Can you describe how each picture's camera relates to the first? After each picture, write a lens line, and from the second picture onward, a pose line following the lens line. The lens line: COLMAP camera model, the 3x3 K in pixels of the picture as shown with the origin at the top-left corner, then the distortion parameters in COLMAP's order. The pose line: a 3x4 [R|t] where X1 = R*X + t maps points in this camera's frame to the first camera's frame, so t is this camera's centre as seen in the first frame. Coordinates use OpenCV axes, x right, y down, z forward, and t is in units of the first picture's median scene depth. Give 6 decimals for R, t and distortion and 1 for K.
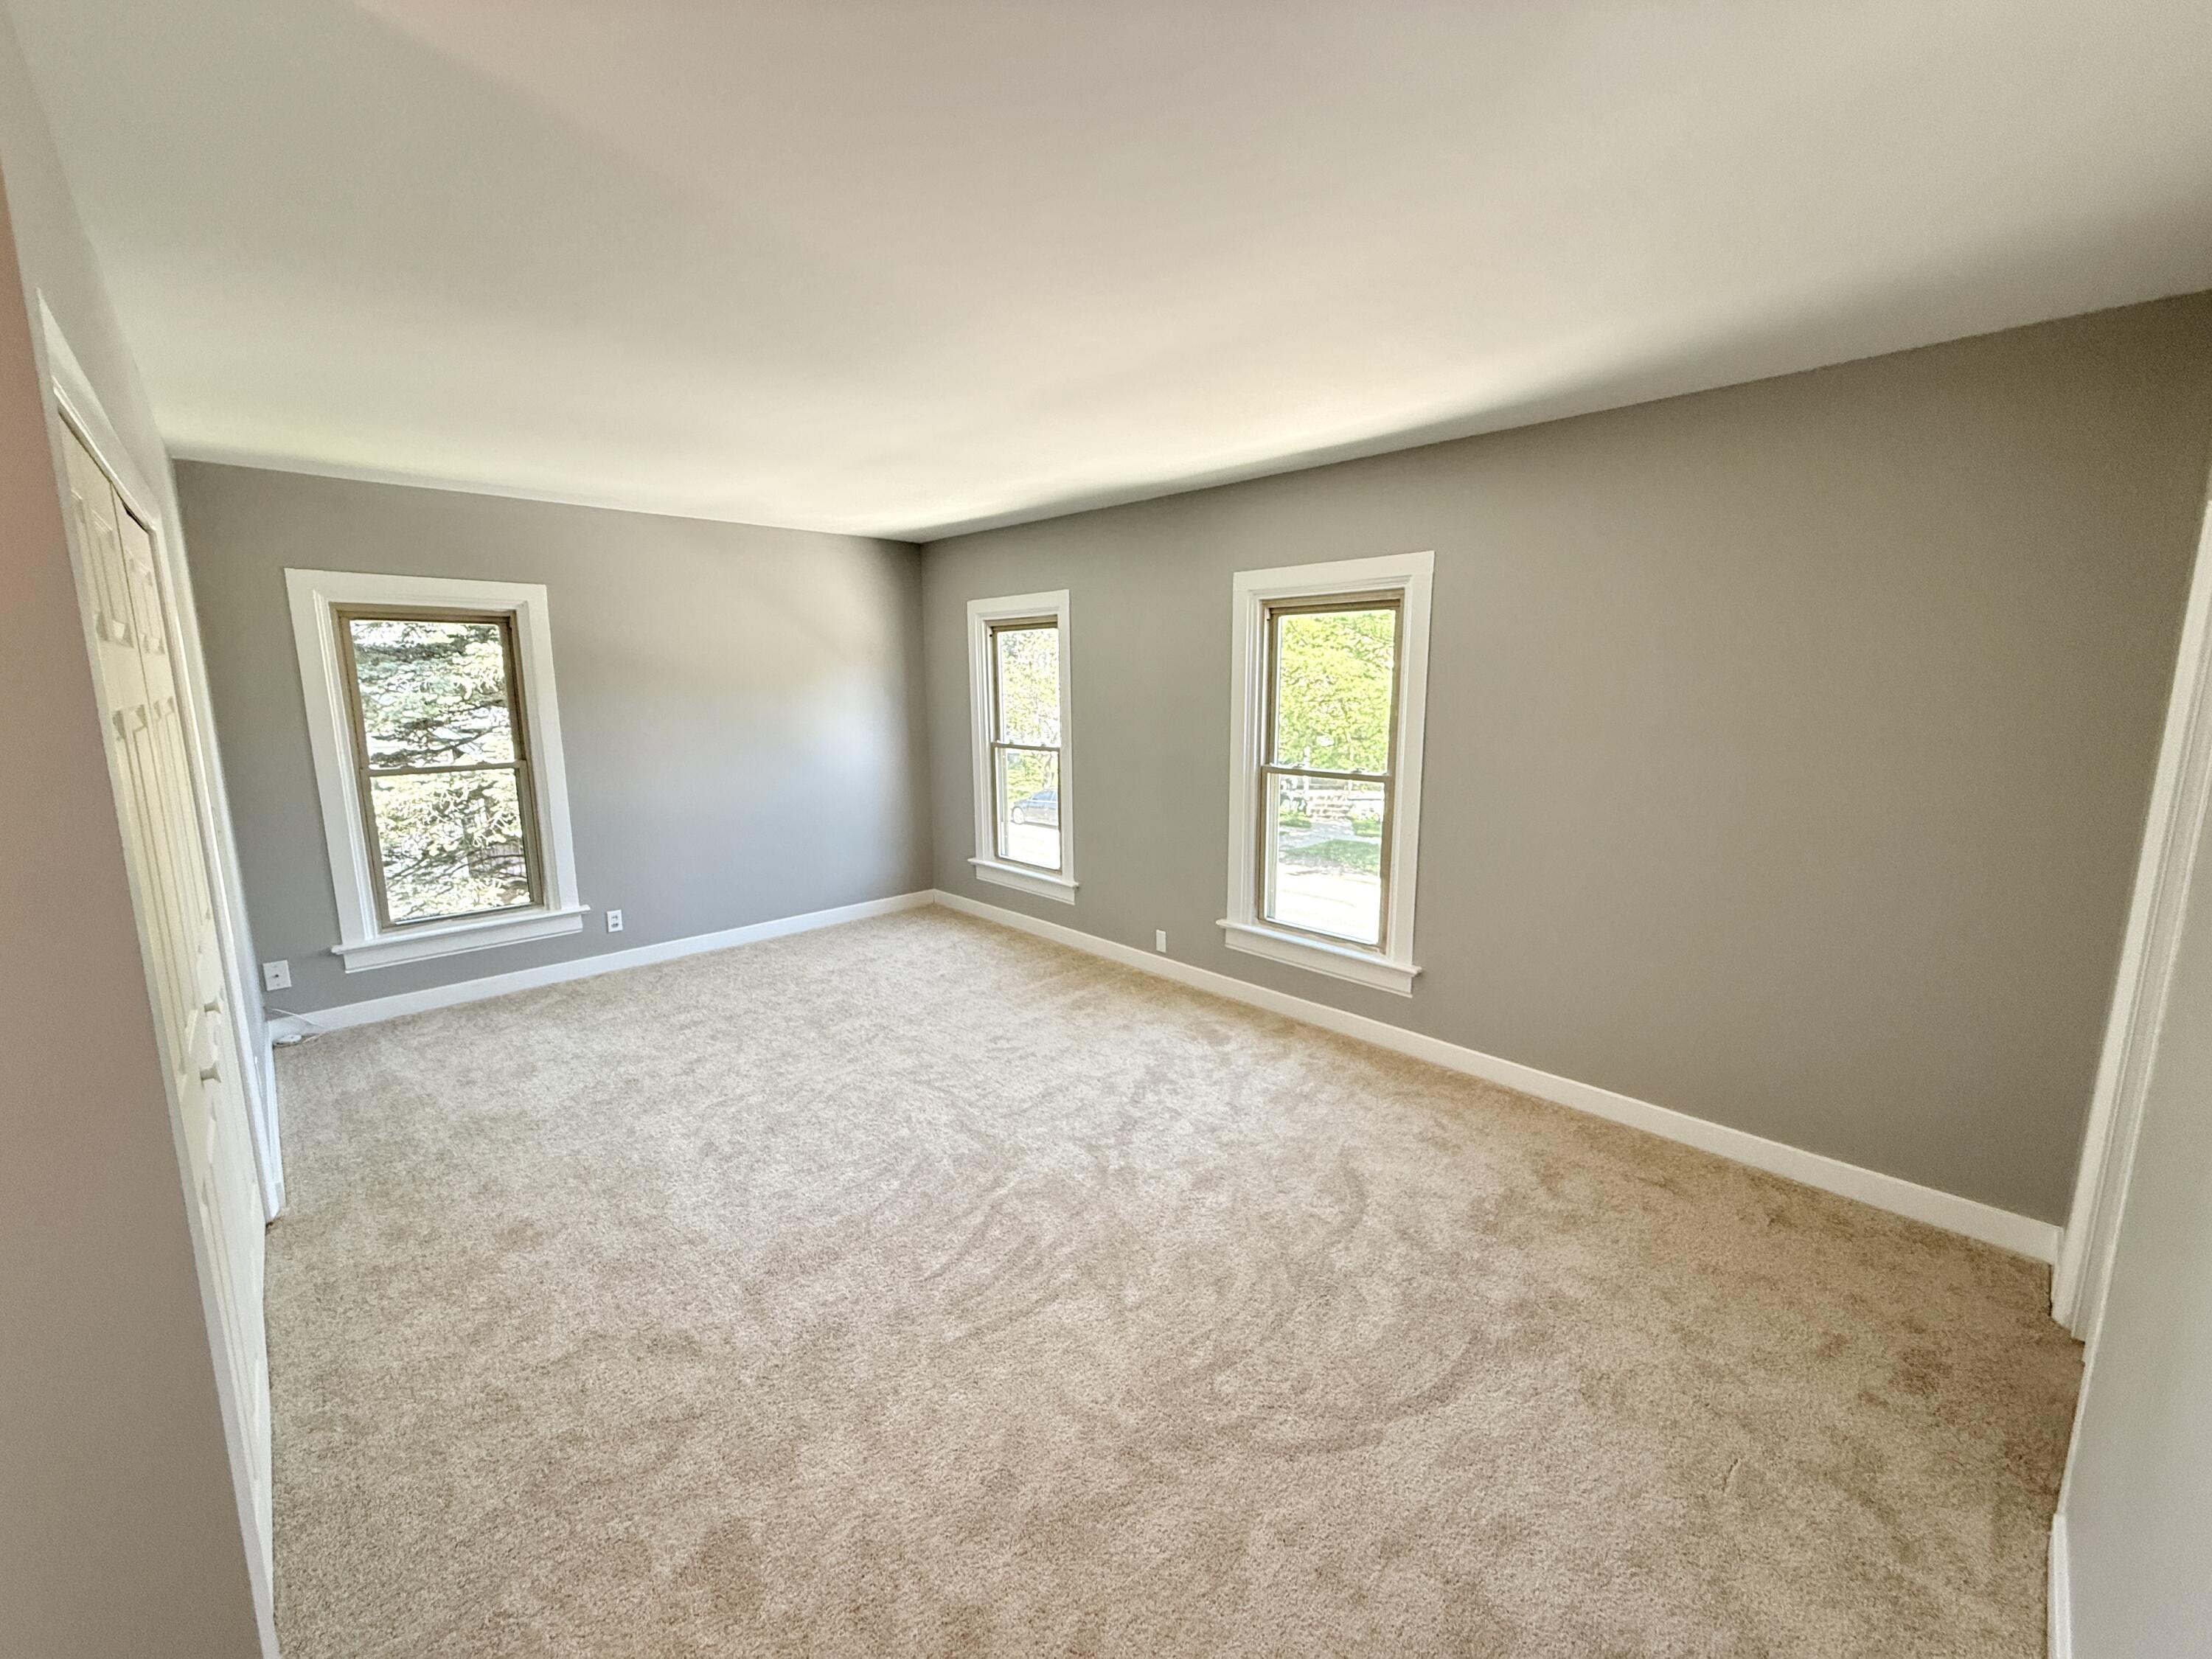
lens RADIAL K [[883.2, 0, 1106.0], [0, 883.2, 829.5], [0, 0, 1]] dist [0.008314, -0.000213]
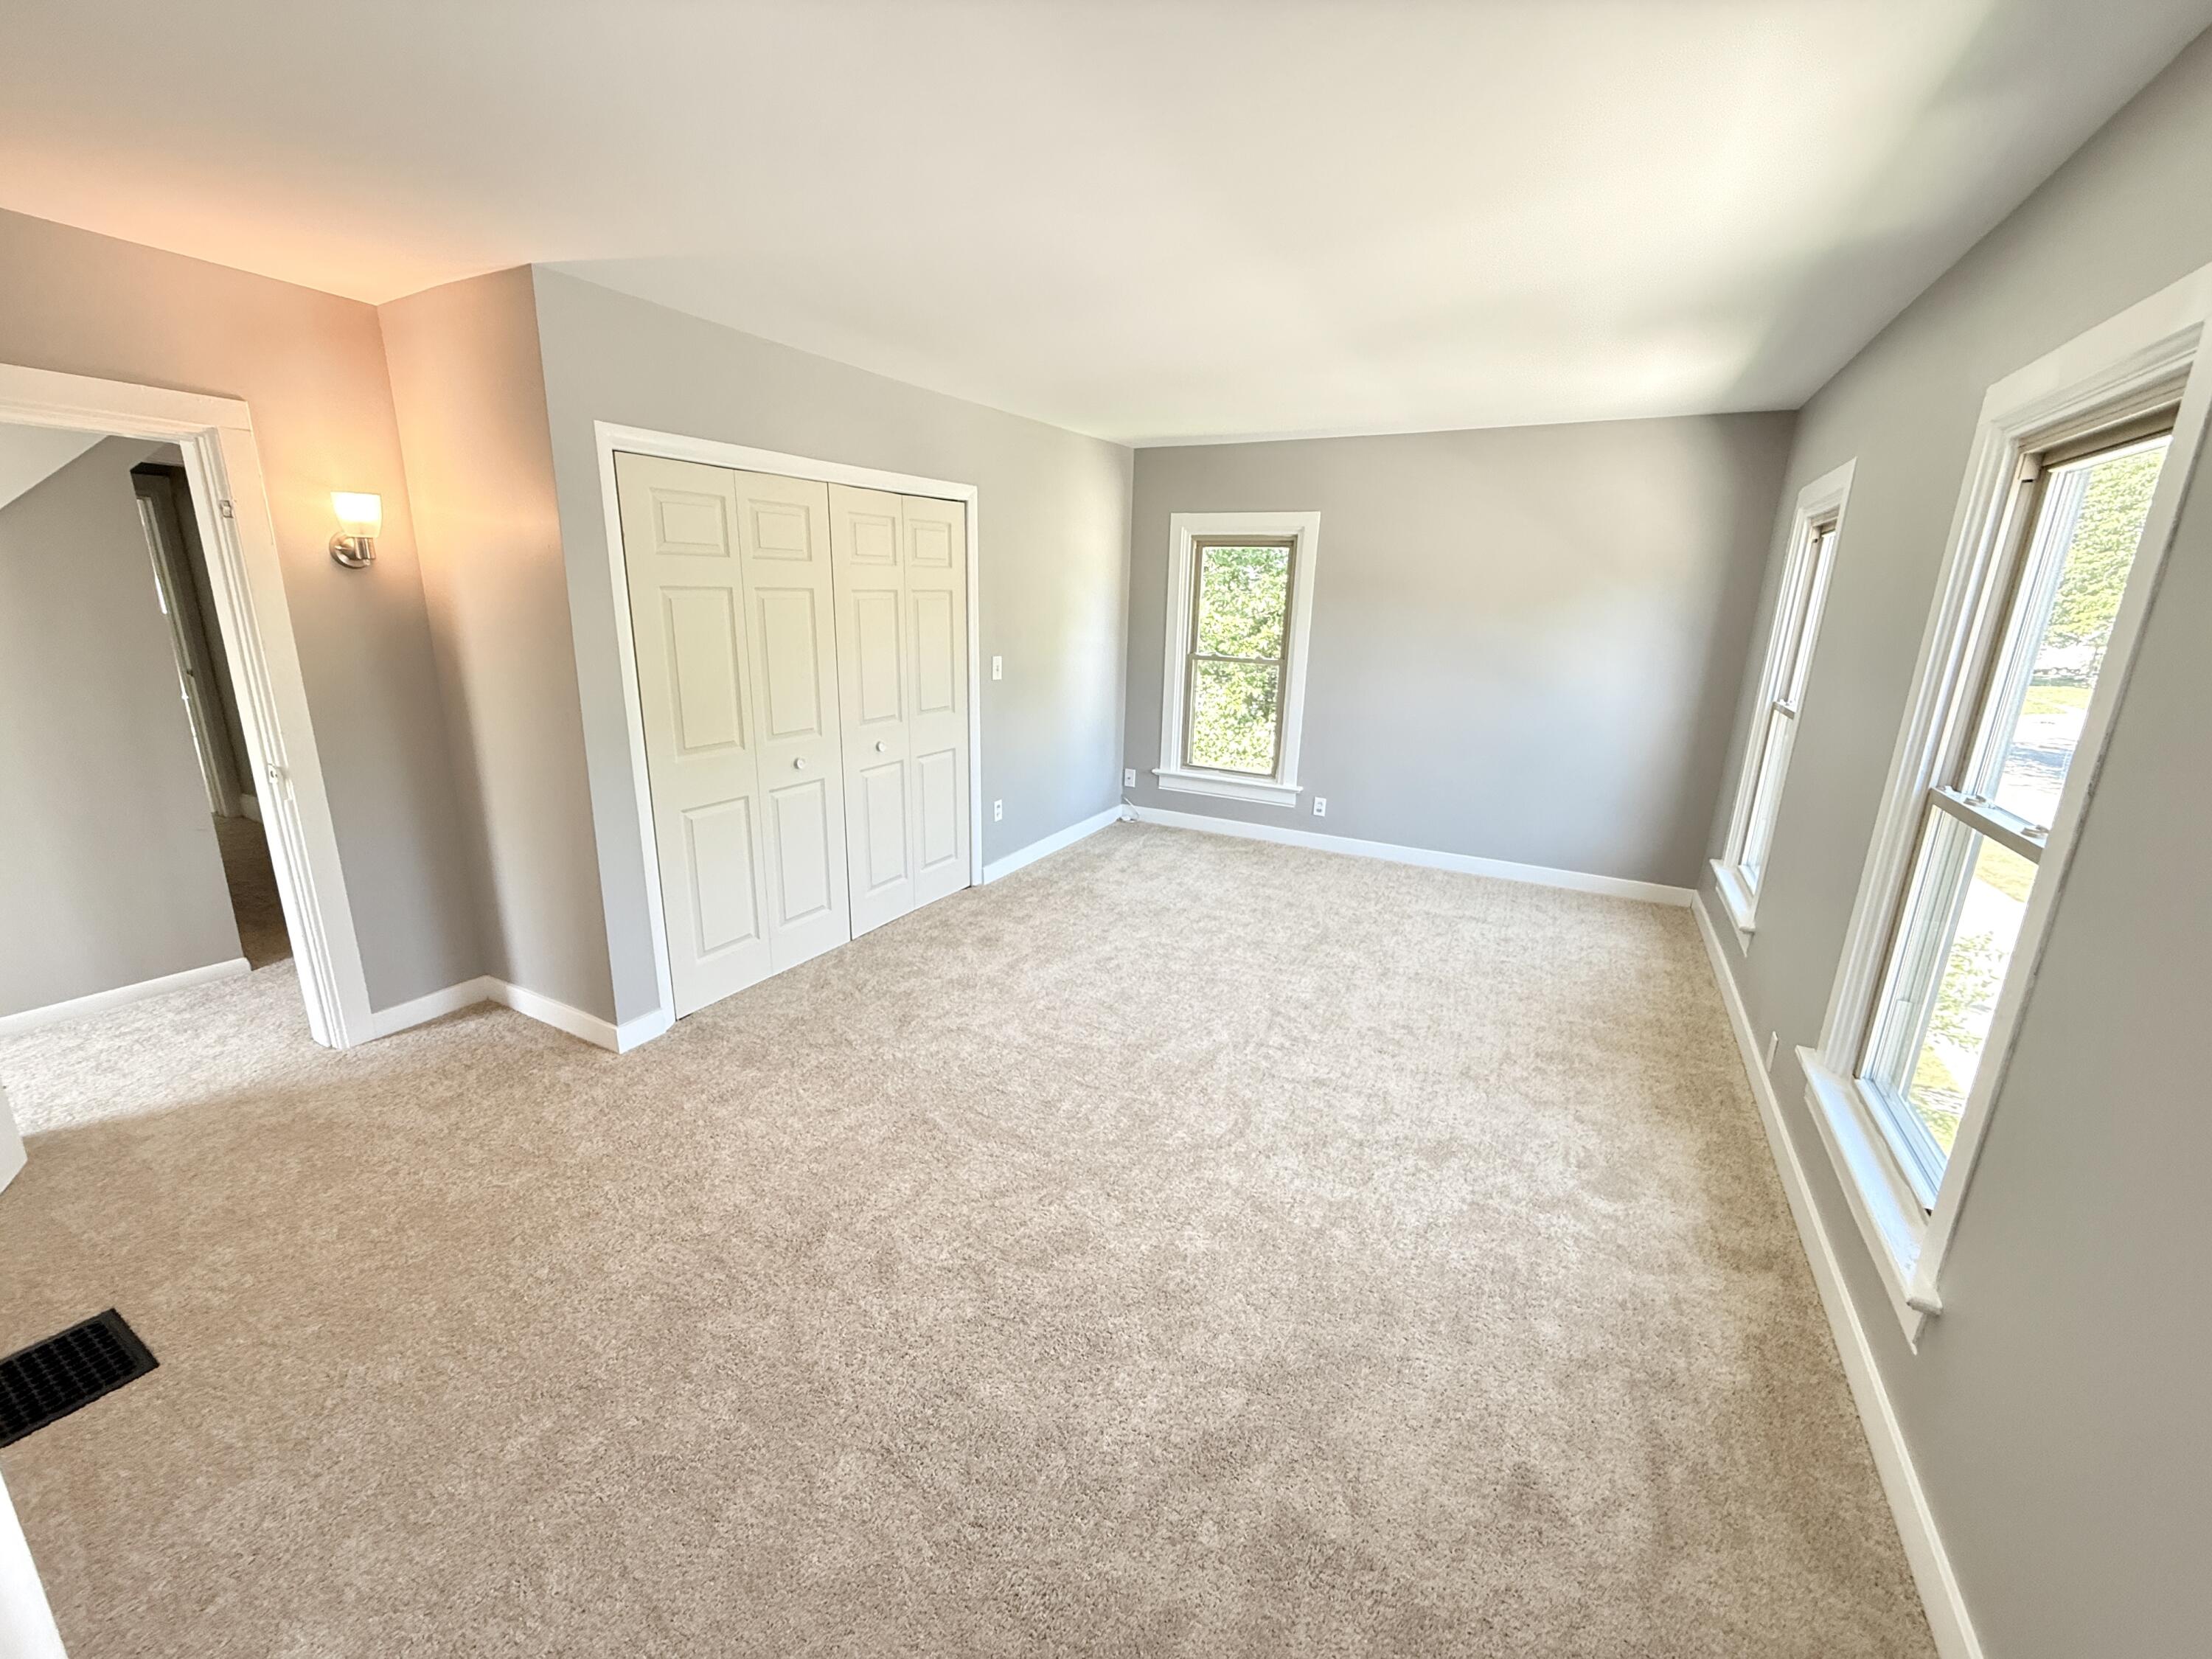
lens RADIAL K [[883.2, 0, 1106.0], [0, 883.2, 829.5], [0, 0, 1]] dist [0.008314, -0.000213]
pose [[0.308446, 0.260639, -0.914838, 0.501419], [-0.193251, 0.958844, 0.208020, -0.064707], [0.931405, 0.112630, 0.346120, 0.403798]]
